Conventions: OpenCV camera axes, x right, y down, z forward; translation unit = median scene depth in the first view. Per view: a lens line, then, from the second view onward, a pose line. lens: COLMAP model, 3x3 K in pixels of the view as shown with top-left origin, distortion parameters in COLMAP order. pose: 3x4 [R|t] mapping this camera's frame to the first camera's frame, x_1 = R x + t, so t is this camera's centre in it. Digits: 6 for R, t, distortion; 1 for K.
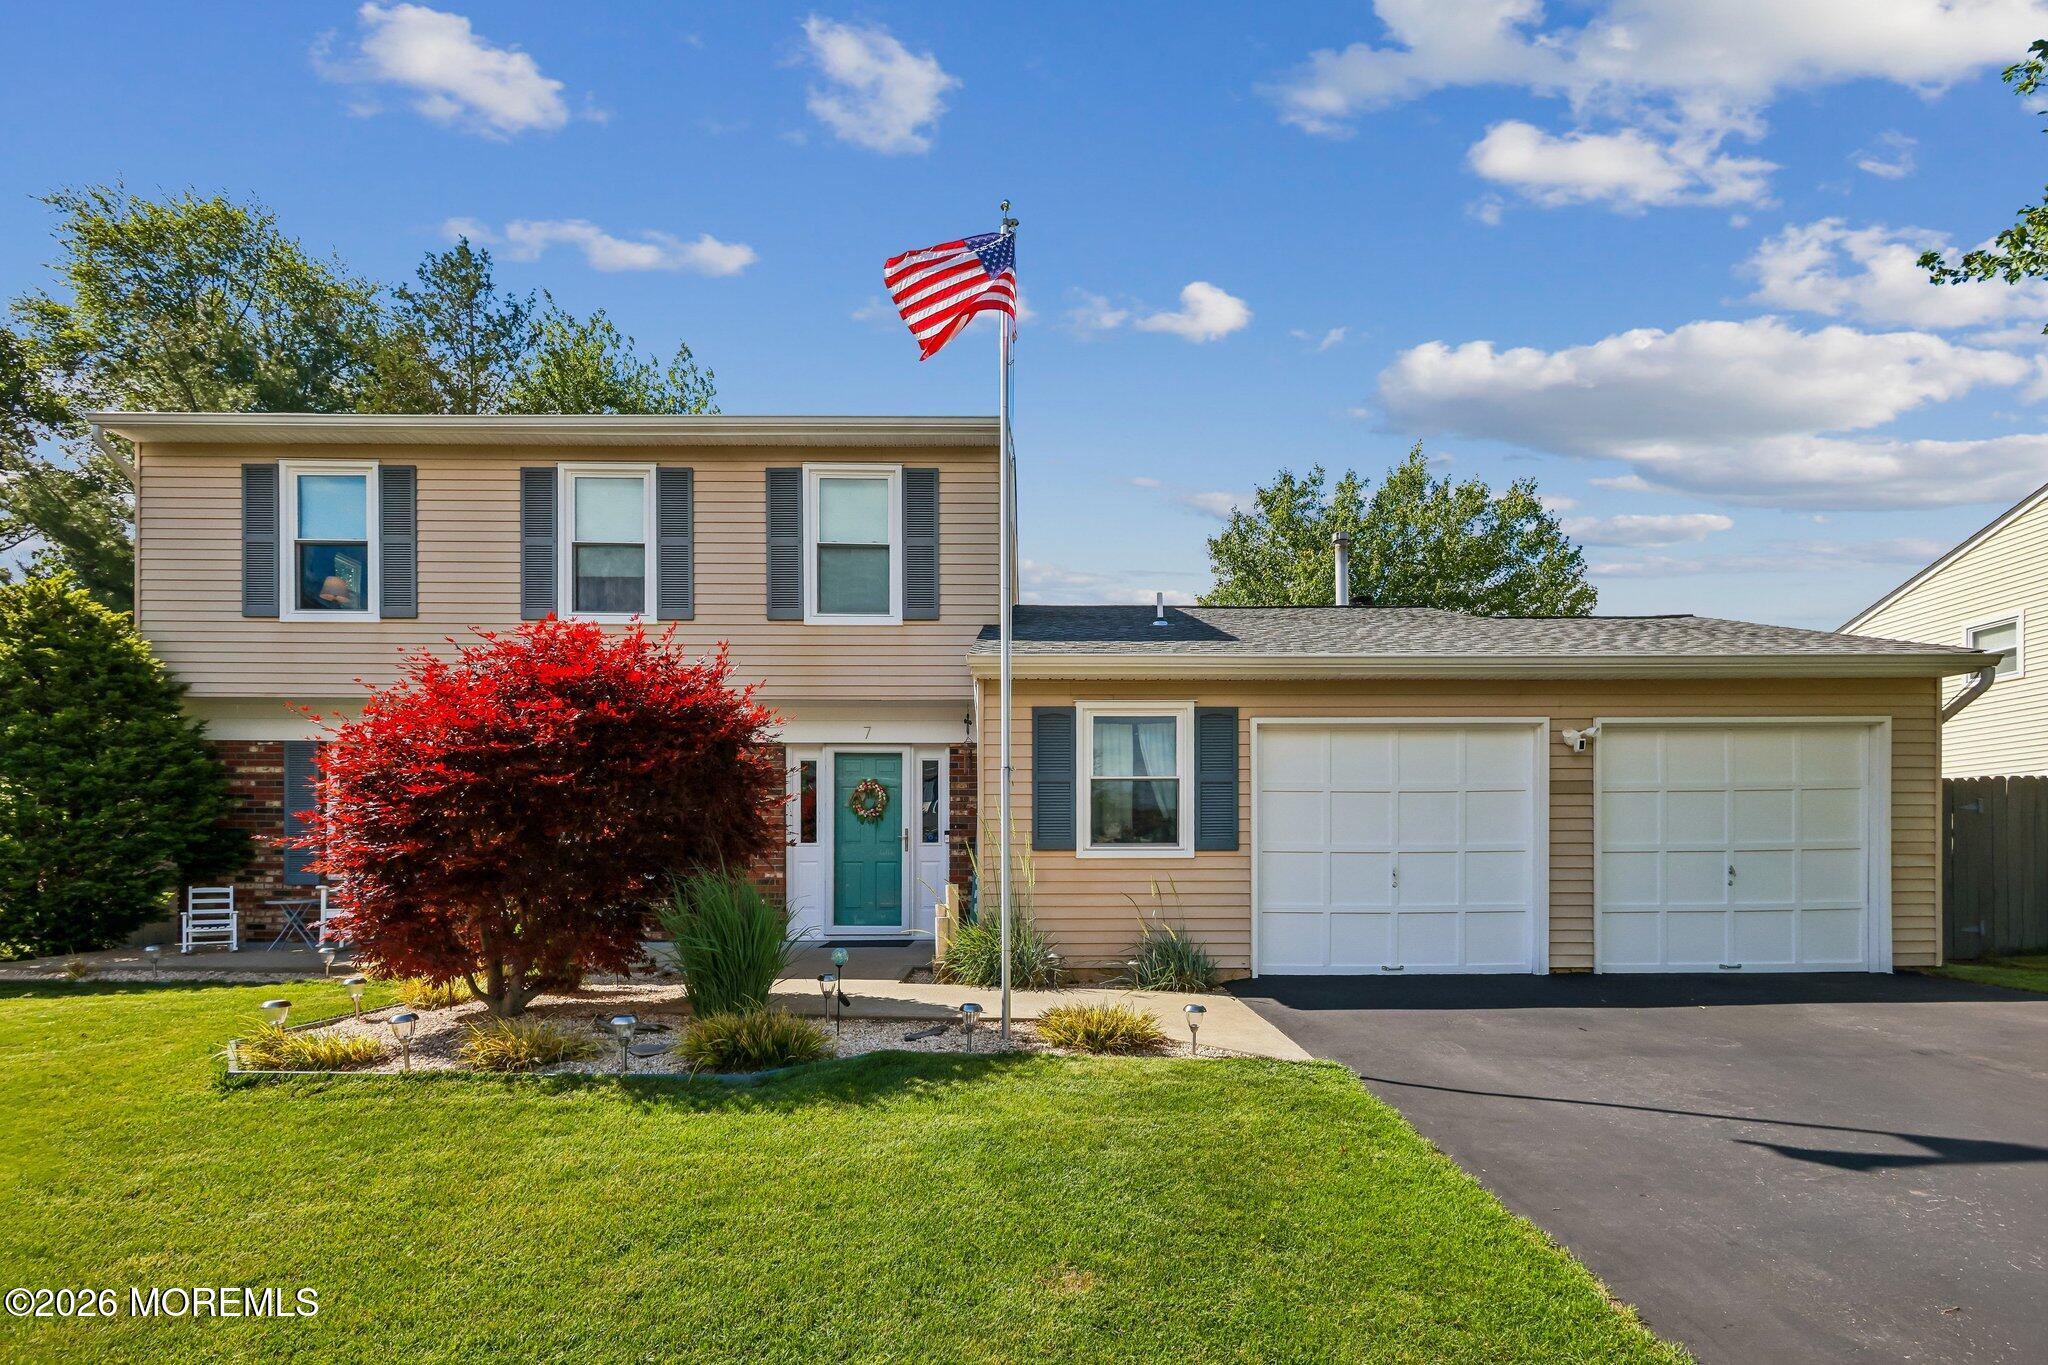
lens RADIAL K [[760.7, 0, 1024.0], [0, 760.7, 682.5], [0, 0, 1]] dist [-0.010543, -0.000025]
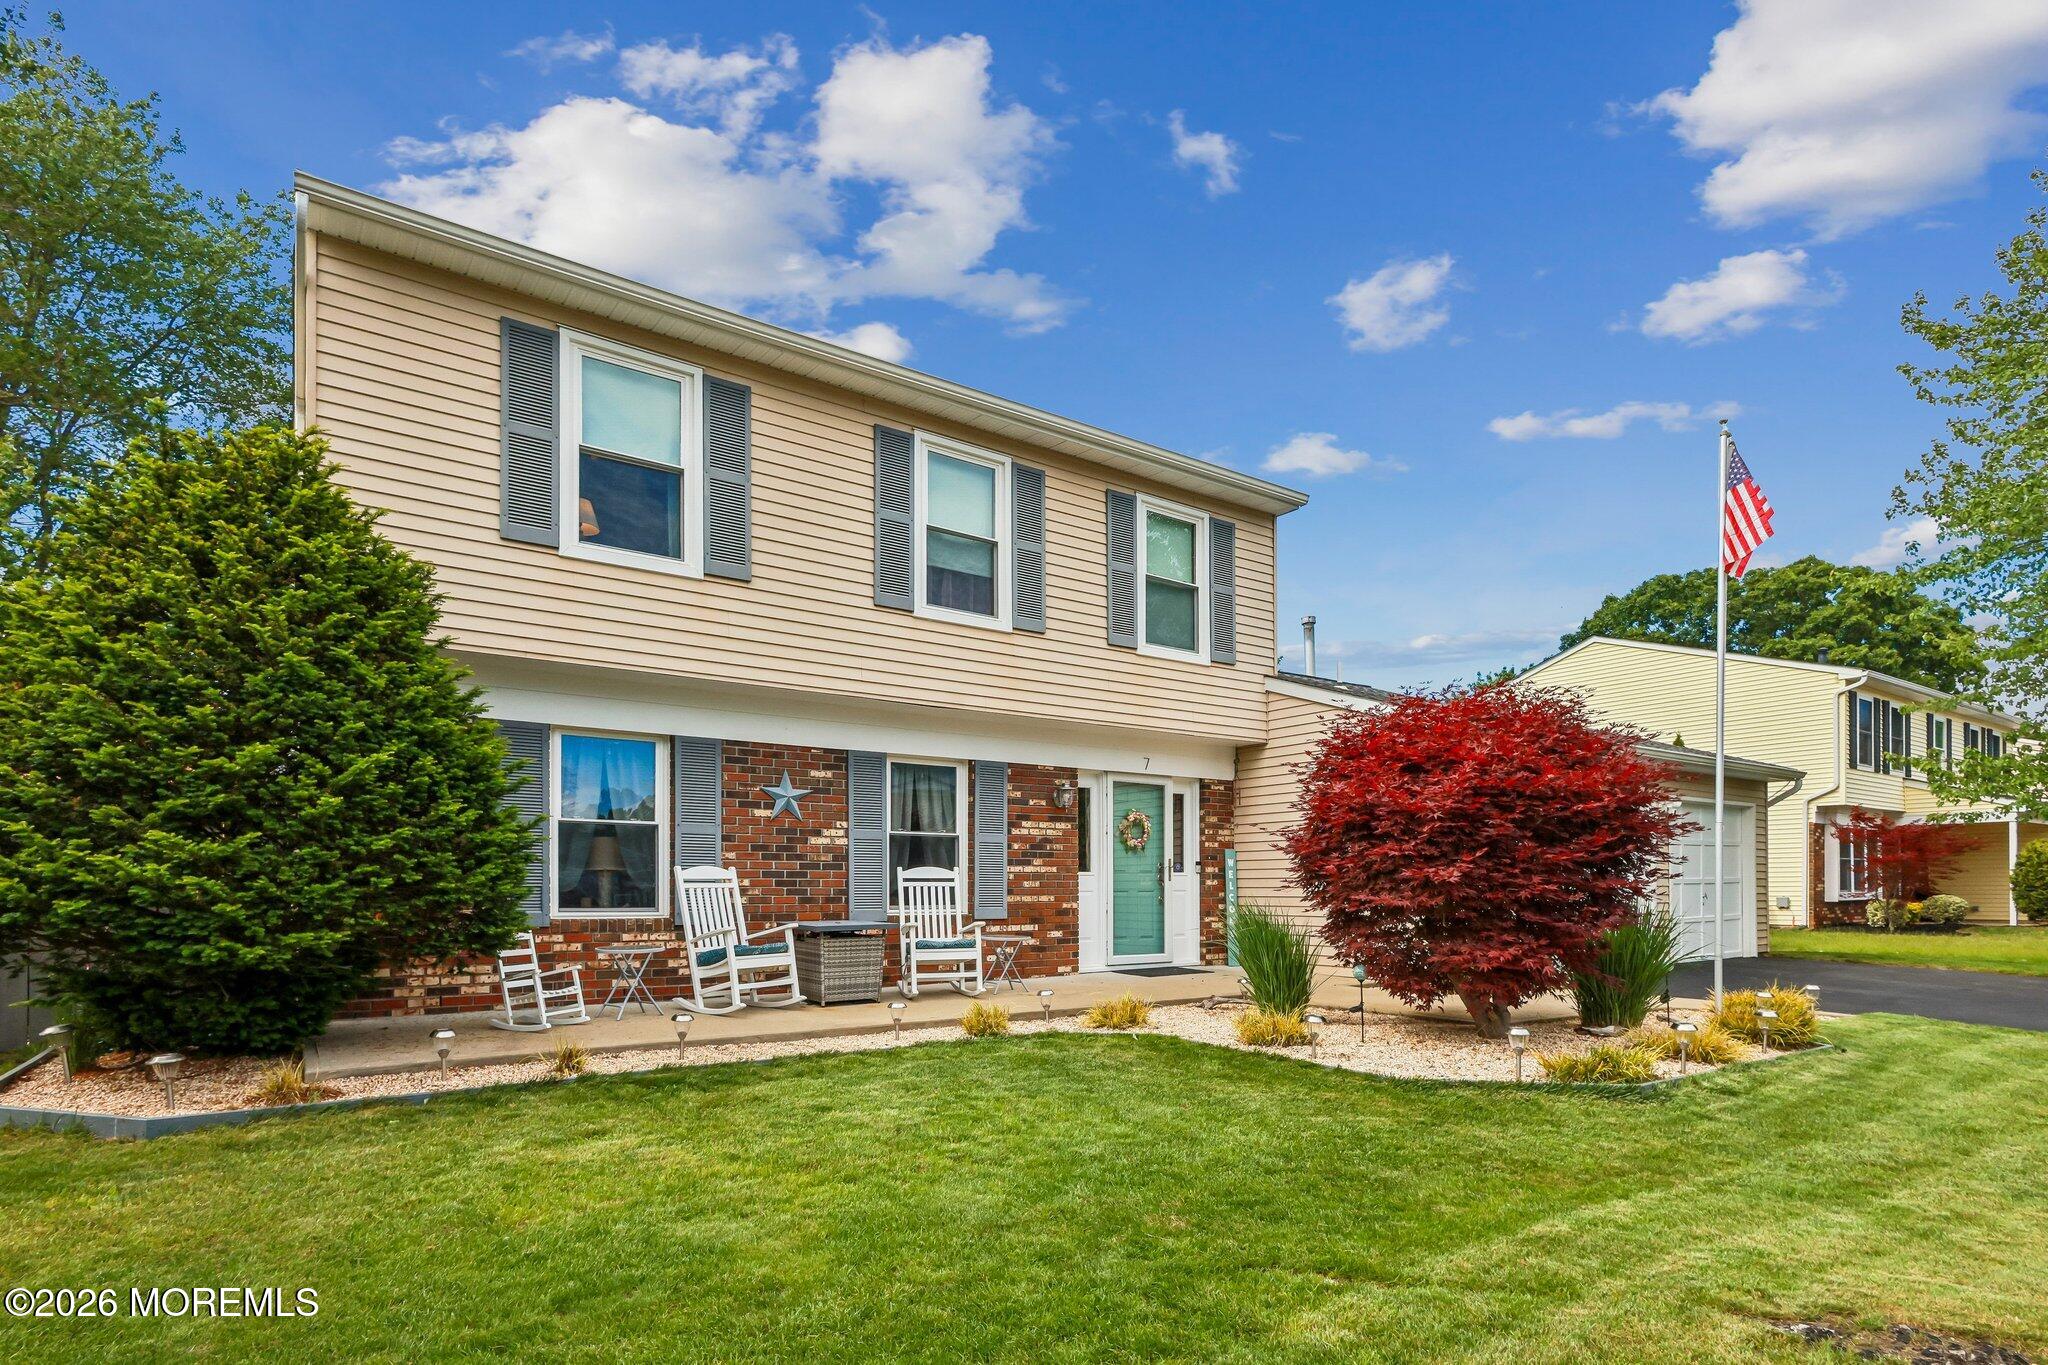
lens RADIAL K [[967.6, 0, 1018.1], [0, 967.6, 637.3], [0, 0, 1]] dist [-0.003948, -0.000189]
pose [[0.845041, 0.135950, 0.517130, -1.070215], [-0.124625, 0.990579, -0.056768, -0.006367], [-0.519976, -0.016476, 0.854022, -0.010469]]
